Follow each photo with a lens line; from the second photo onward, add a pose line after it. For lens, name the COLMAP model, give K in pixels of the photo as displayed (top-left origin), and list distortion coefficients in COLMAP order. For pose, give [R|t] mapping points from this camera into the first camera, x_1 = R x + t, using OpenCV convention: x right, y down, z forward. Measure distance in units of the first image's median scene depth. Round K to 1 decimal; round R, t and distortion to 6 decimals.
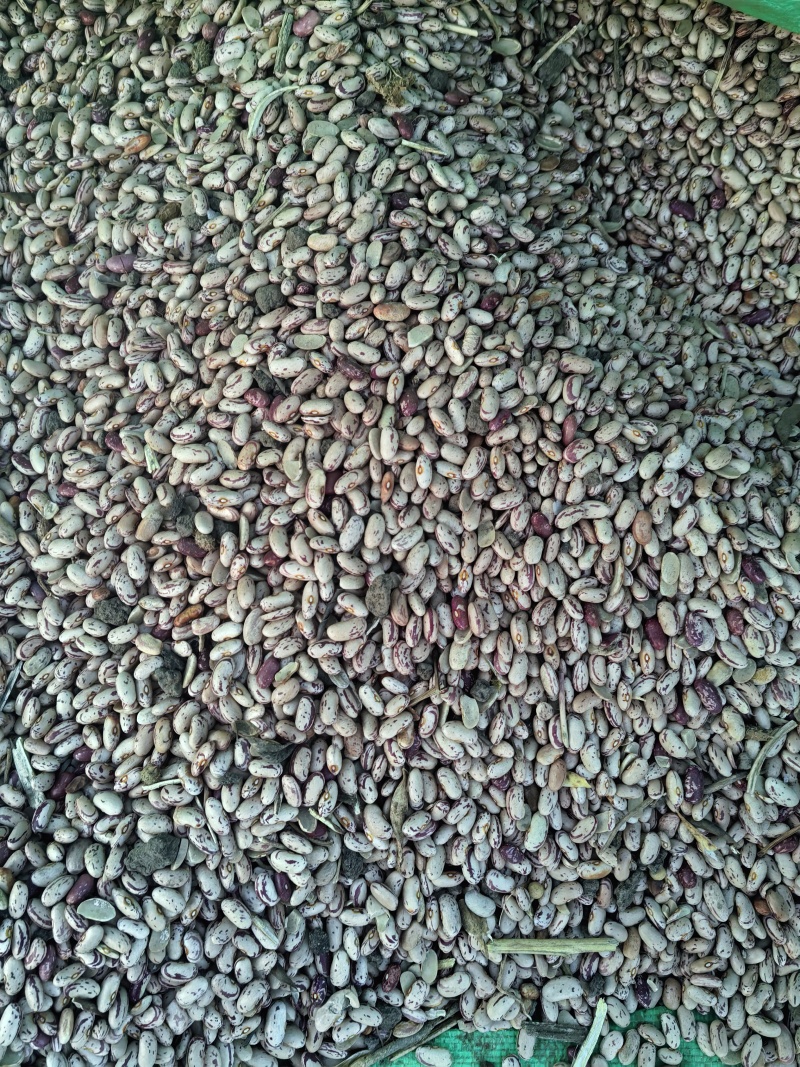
lens RADIAL K [[839.8, 0, 400.0], [0, 839.8, 533.5], [0, 0, 1]] dist [0.046933, -0.071129]
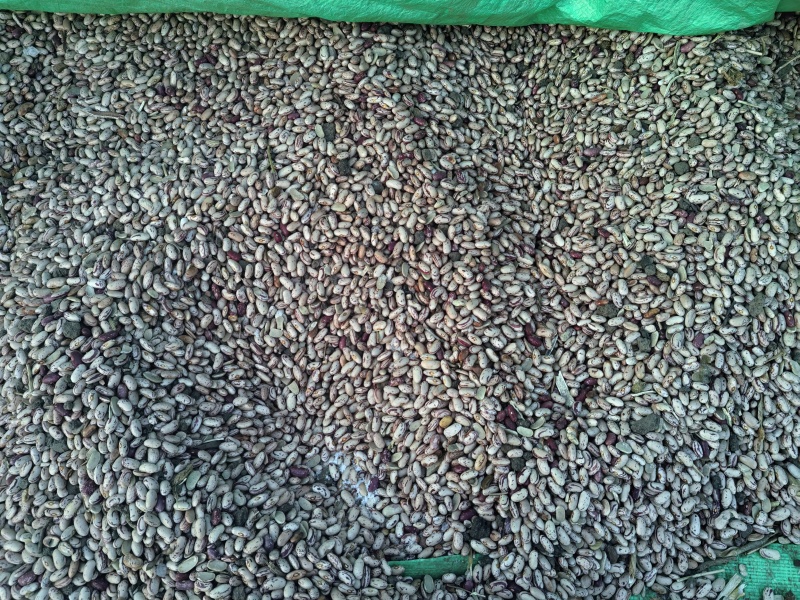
lens RADIAL K [[629.7, 0, 400.0], [0, 629.7, 300.0], [0, 0, 1]] dist [0.046933, -0.071129]
pose [[0.997948, 0.052693, -0.036377, -0.795986], [-0.057513, 0.987383, -0.147535, 0.323468], [0.028144, 0.149325, 0.988388, -0.537760]]
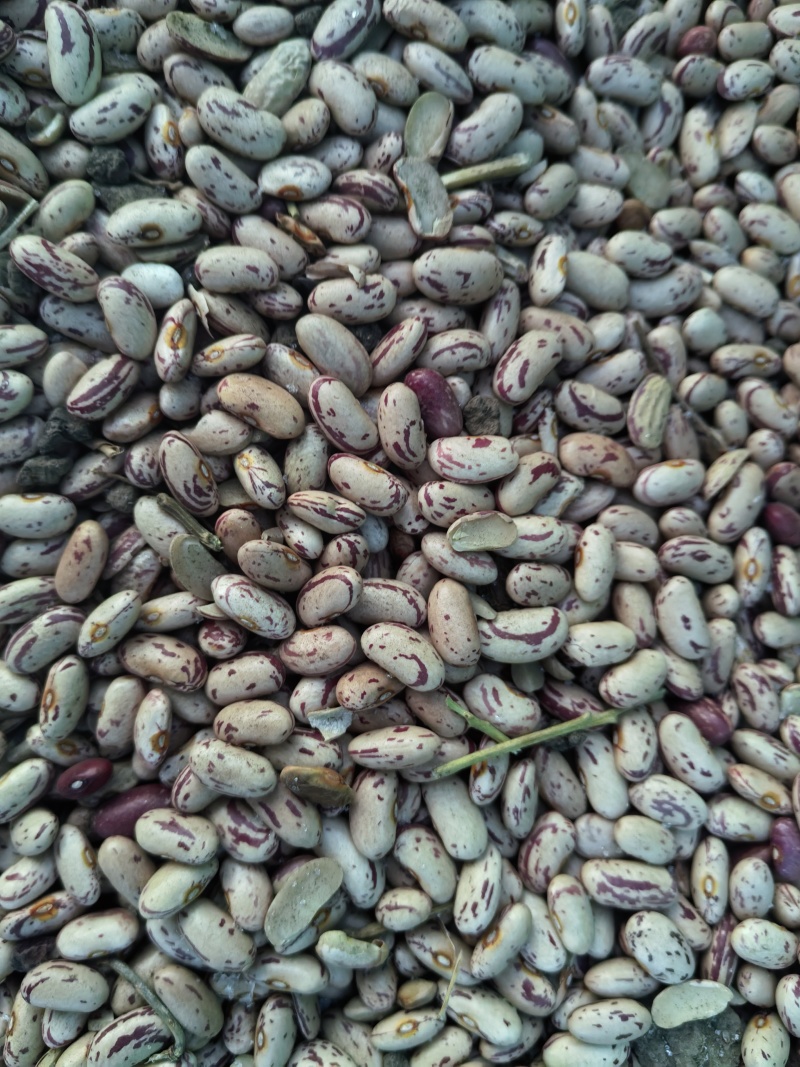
lens RADIAL K [[841.2, 0, 400.0], [0, 841.2, 533.5], [0, 0, 1]] dist [0.001533, -0.063144]
pose [[-0.097903, 0.994341, -0.041231, -1.278837], [-0.992454, -0.094476, 0.078165, -0.214139], [0.073828, 0.048572, 0.996087, 0.602838]]
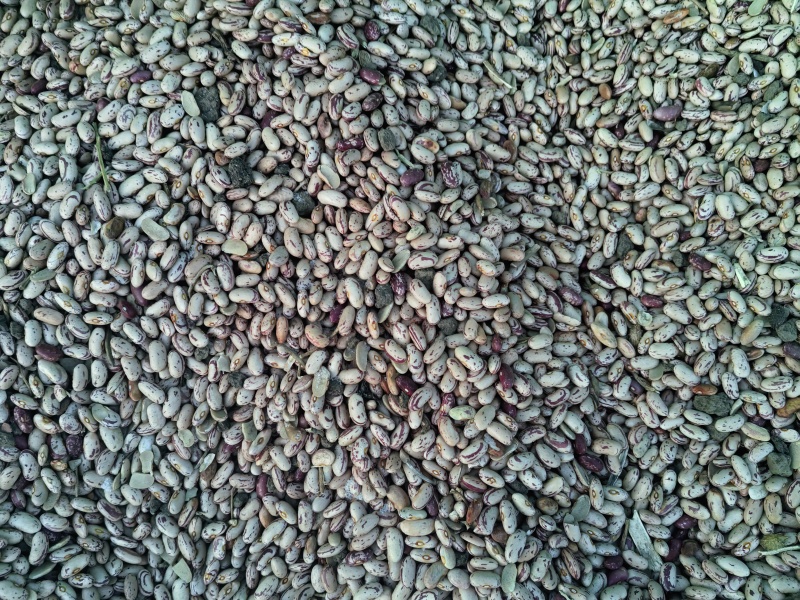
lens RADIAL K [[629.7, 0, 400.0], [0, 629.7, 300.0], [0, 0, 1]] dist [0.046933, -0.071129]
pose [[0.999867, -0.007785, 0.014305, -0.802629], [0.007933, 0.999915, -0.010347, -0.048936], [-0.014223, 0.010459, 0.999844, 0.108002]]
